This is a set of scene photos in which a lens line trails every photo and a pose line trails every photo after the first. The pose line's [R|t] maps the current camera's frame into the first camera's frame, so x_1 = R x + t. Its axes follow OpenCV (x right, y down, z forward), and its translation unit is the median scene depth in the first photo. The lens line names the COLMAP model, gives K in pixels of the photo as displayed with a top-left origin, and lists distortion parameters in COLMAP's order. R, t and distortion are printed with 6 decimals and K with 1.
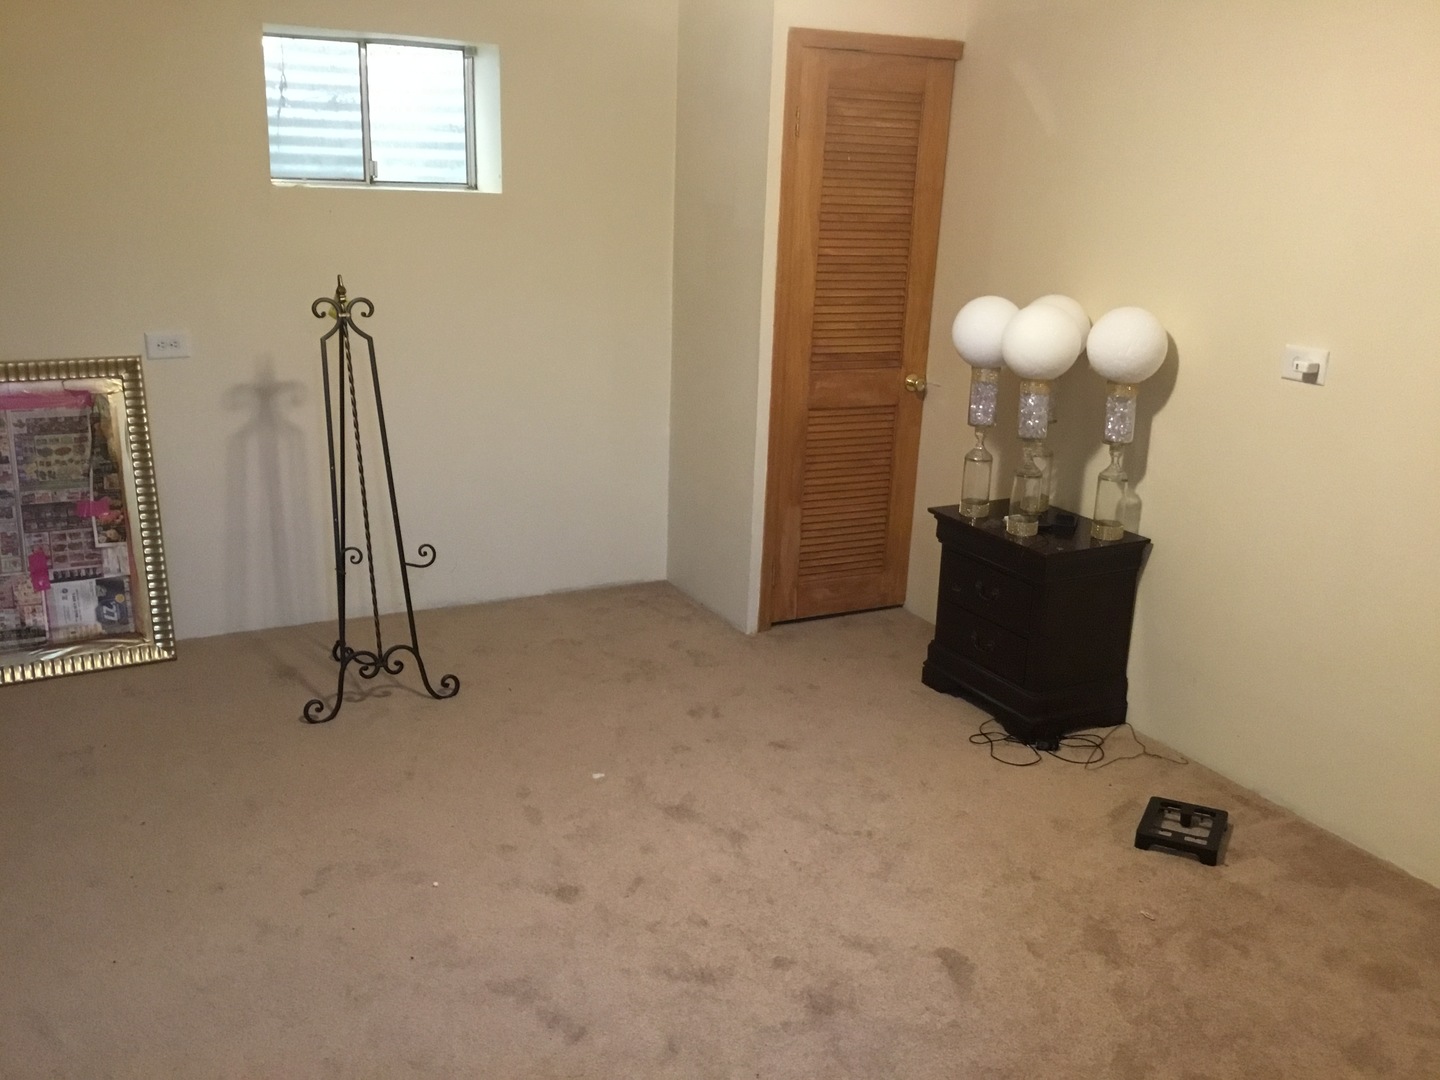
lens RADIAL K [[1306.9, 0, 717.9], [0, 1306.9, 540.3], [0, 0, 1]] dist [0.068607, 0.000000]
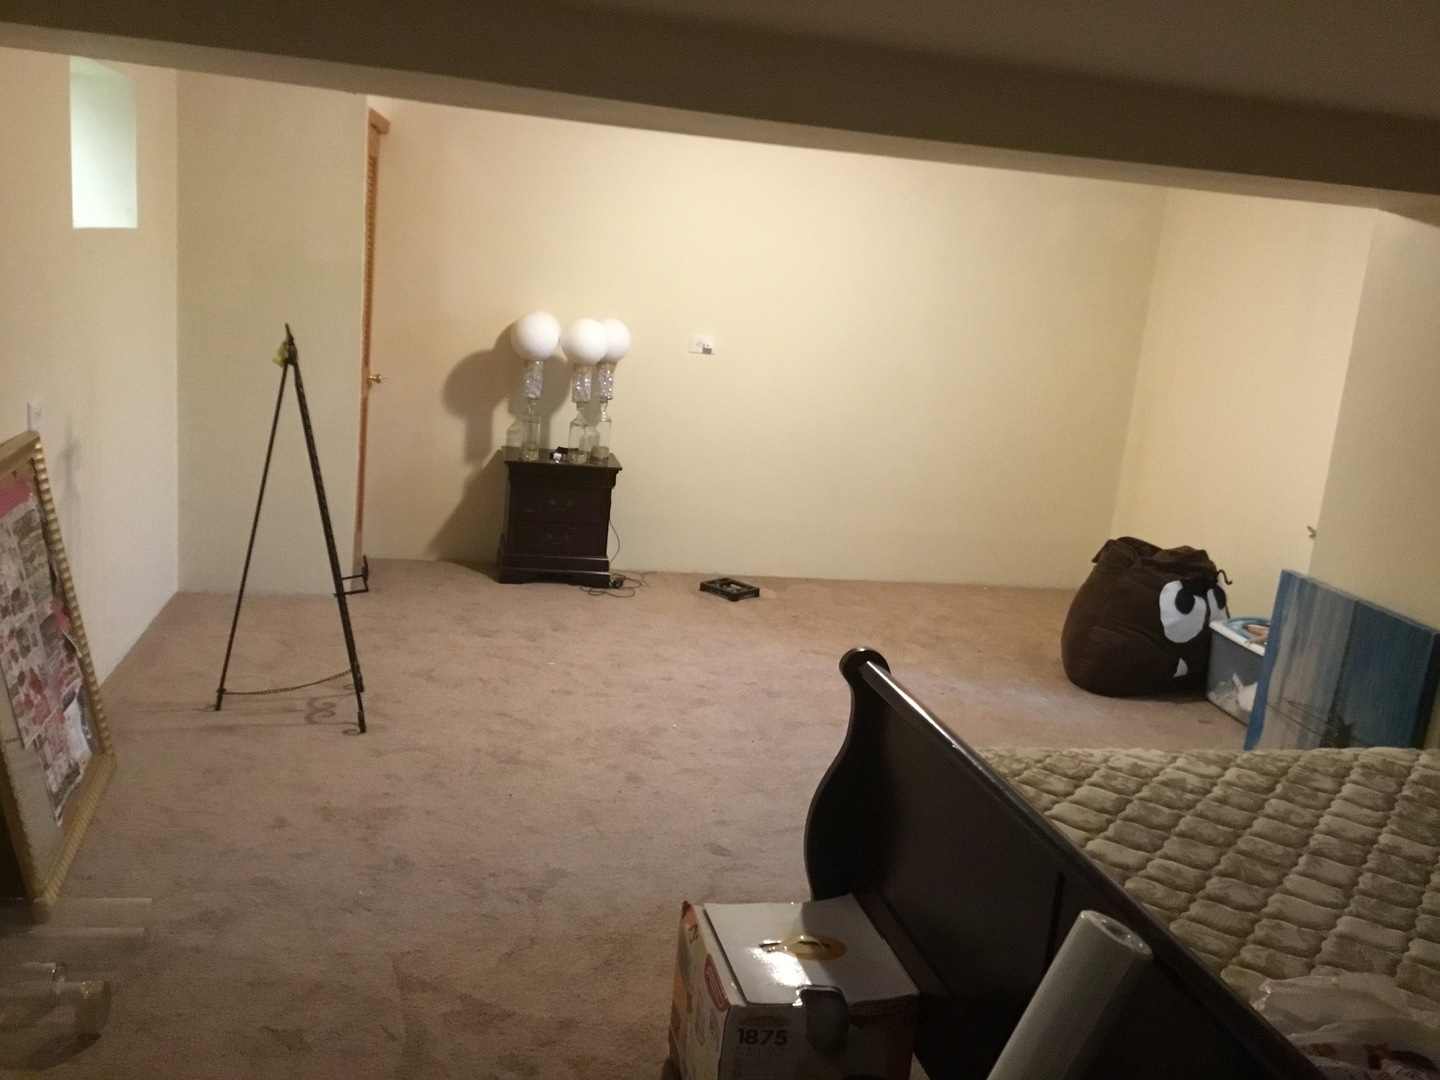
lens RADIAL K [[1306.9, 0, 715.6], [0, 1306.9, 540.0], [0, 0, 1]] dist [0.068607, 0.000000]
pose [[0.312301, -0.221430, 0.923816, -1.219633], [0.182260, 0.968356, 0.170492, -0.157014], [-0.932335, 0.115130, 0.342777, 0.313155]]
